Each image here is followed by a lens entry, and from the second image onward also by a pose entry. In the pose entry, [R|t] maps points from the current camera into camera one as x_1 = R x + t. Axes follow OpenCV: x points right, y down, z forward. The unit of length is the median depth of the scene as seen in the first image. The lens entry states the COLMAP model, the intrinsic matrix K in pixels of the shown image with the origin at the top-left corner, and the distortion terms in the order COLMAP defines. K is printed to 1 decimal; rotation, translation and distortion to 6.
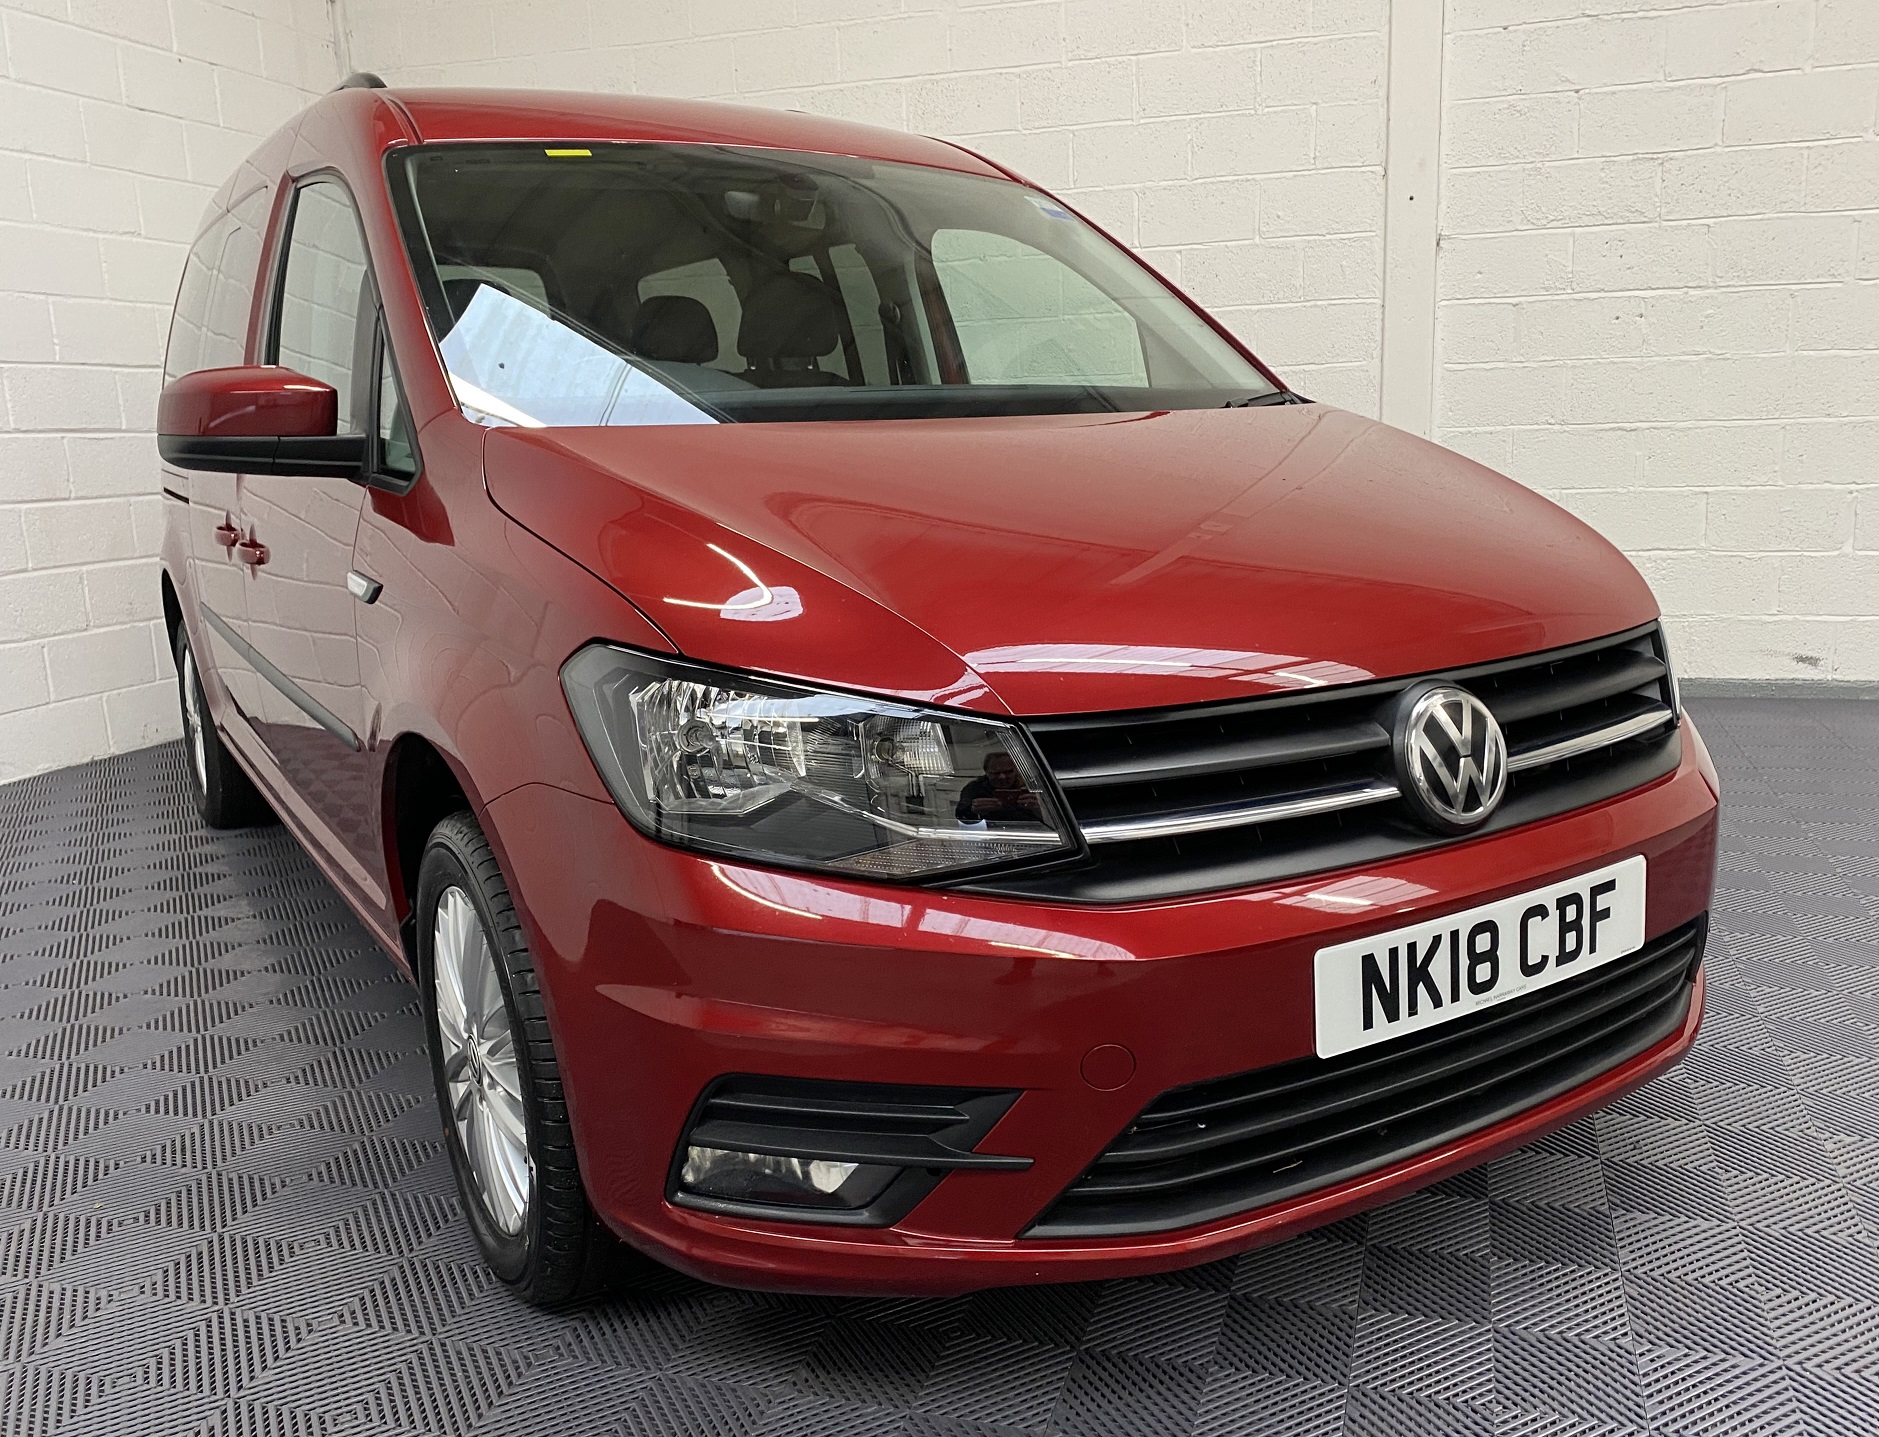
lens RADIAL K [[1505.8, 0, 939.5], [0, 1505.8, 718.5], [0, 0, 1]] dist [0.002243, 0.005330]
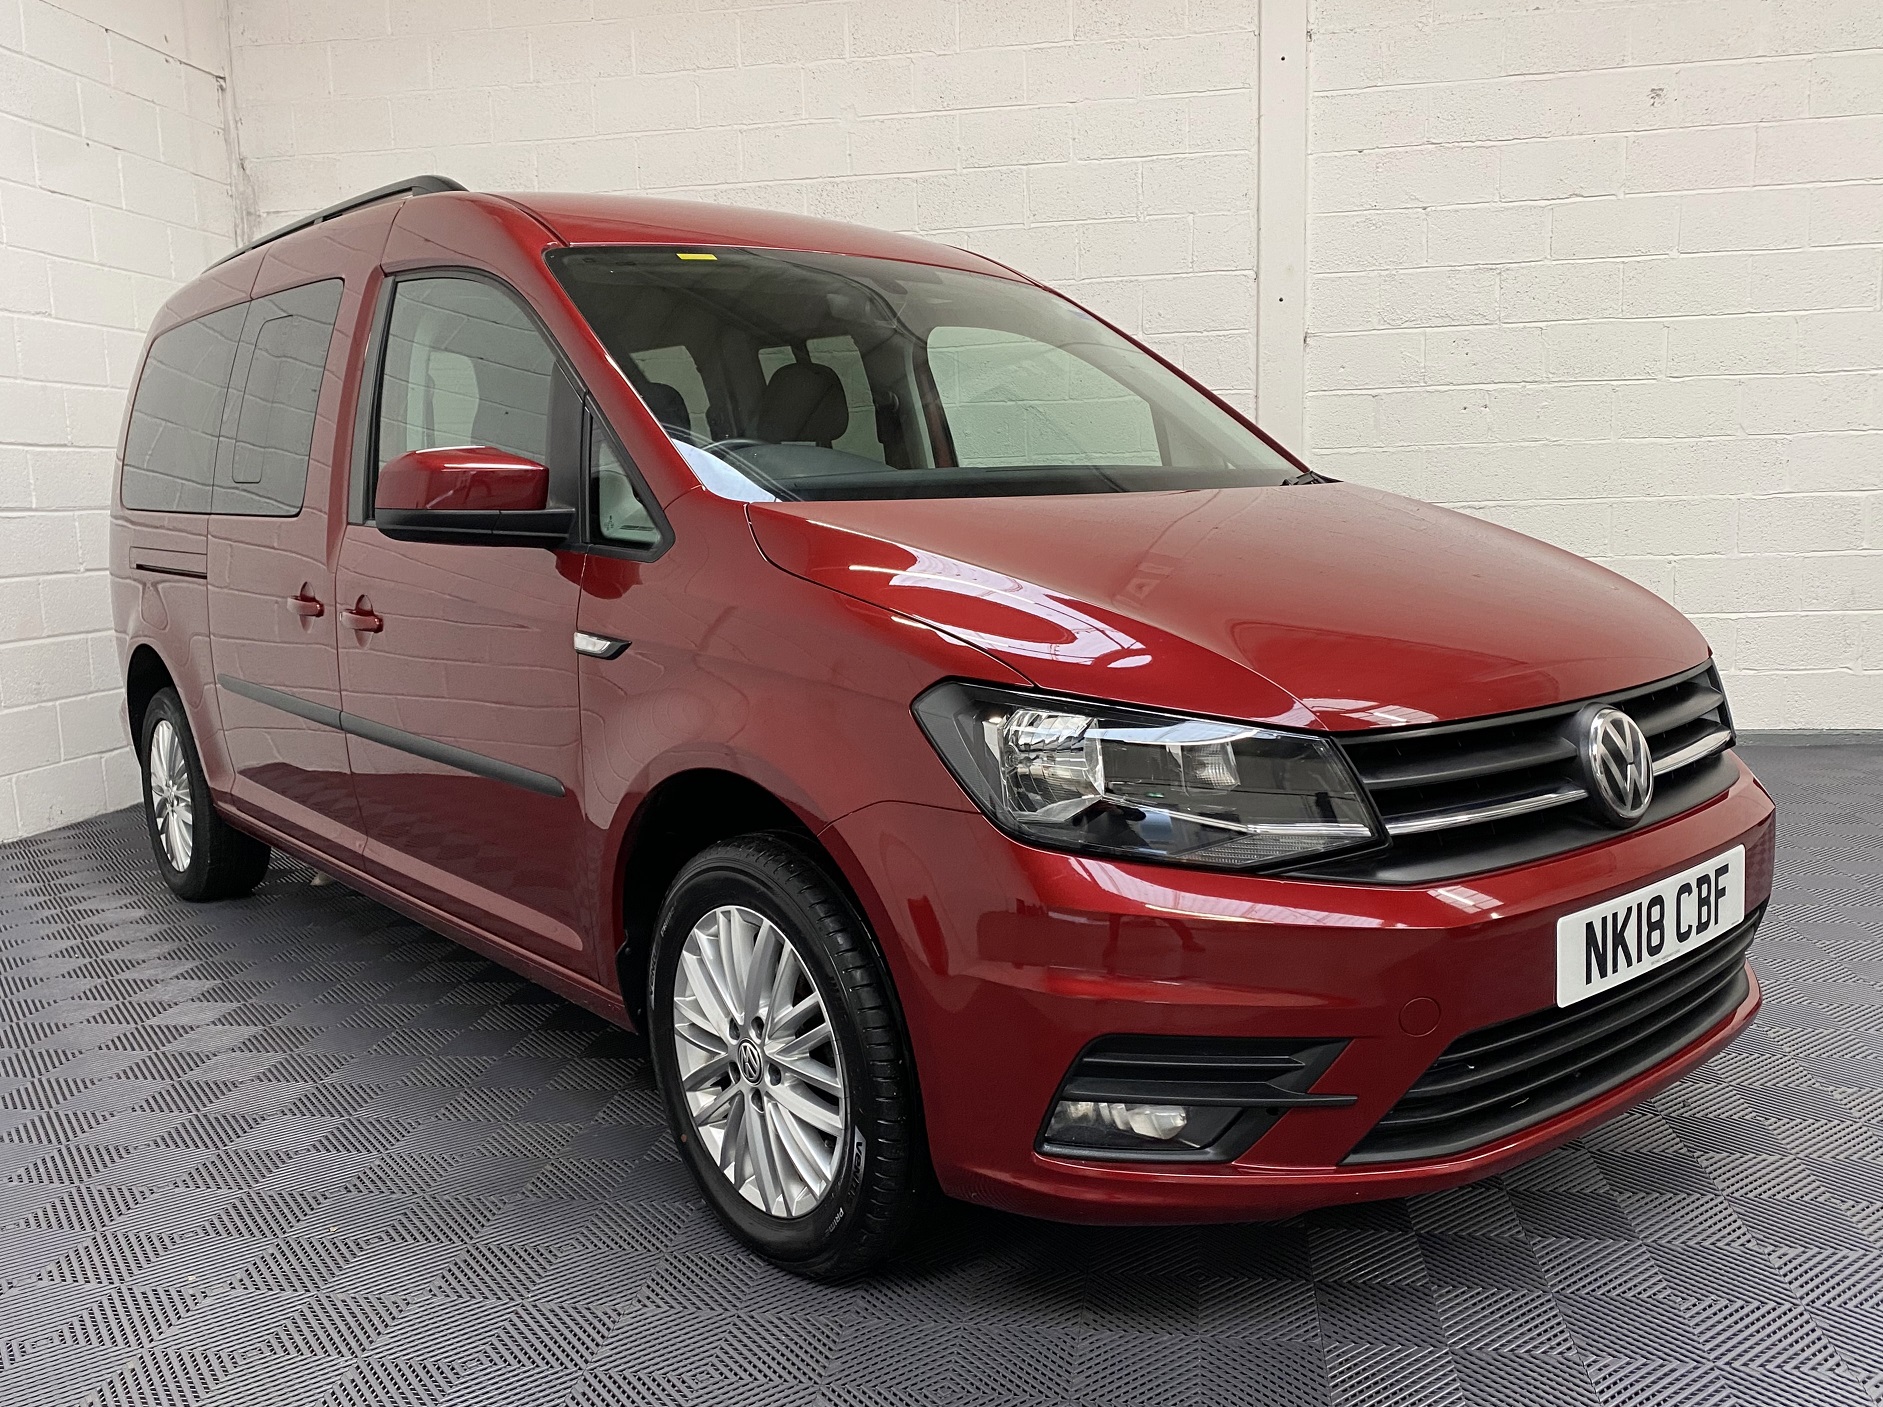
lens RADIAL K [[1514.8, 0, 860.0], [0, 1514.8, 724.9], [0, 0, 1]] dist [0.006200, -0.000794]
pose [[0.992892, -0.017237, 0.117766, -0.414376], [0.023029, 0.998582, -0.048002, 0.037787], [-0.116772, 0.050373, 0.991881, -0.158331]]
